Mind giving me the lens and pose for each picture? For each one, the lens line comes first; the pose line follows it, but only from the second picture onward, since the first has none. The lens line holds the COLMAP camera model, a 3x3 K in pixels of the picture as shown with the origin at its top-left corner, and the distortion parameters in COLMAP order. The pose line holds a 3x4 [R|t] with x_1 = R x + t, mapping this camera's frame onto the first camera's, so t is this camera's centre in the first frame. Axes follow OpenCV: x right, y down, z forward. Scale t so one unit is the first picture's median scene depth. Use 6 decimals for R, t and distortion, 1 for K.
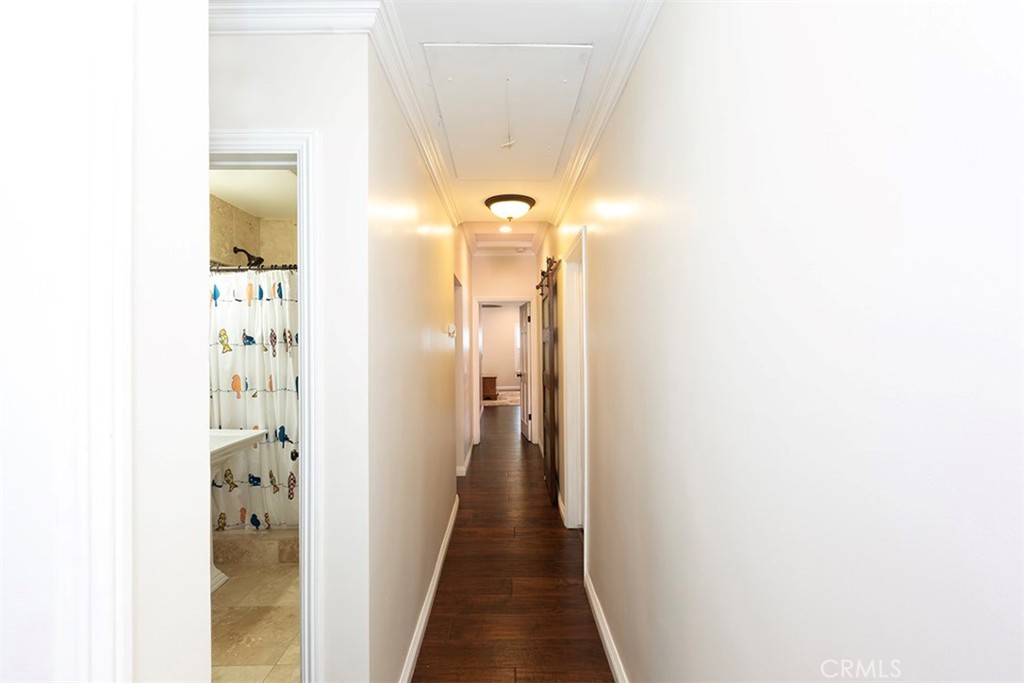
lens RADIAL K [[464.6, 0, 513.6], [0, 464.6, 344.7], [0, 0, 1]] dist [0.000727, 0.000938]
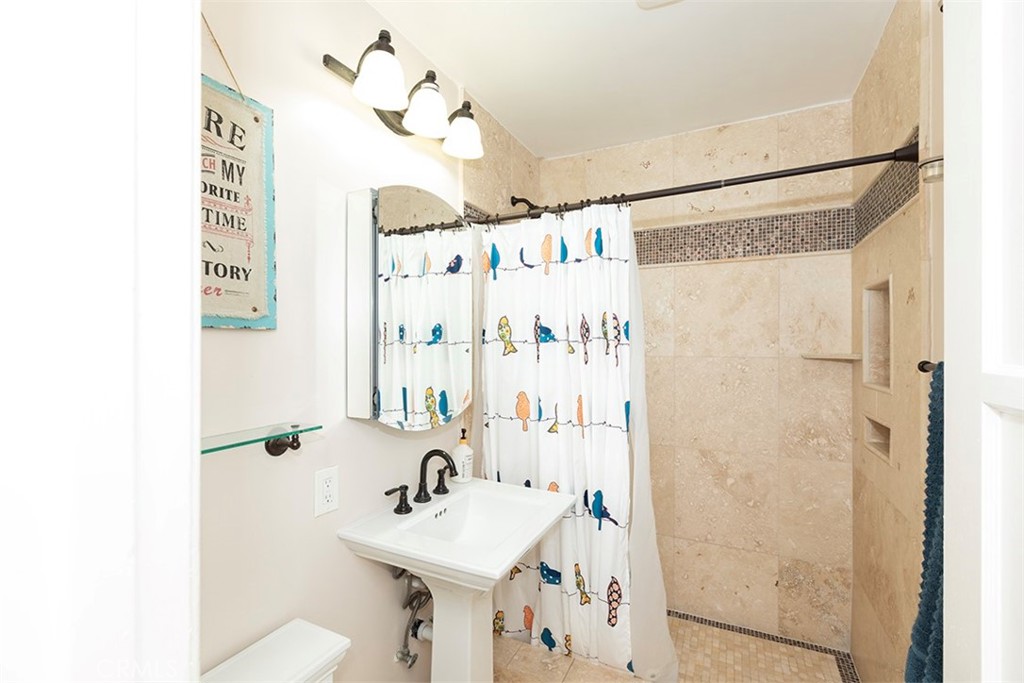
lens RADIAL K [[464.6, 0, 509.2], [0, 464.6, 342.4], [0, 0, 1]] dist [0.000727, 0.000938]
pose [[0.890605, 0.005643, -0.454743, -0.341697], [-0.006611, 0.999978, -0.000539, 0.001286], [0.454730, 0.003487, 0.890622, 0.459798]]
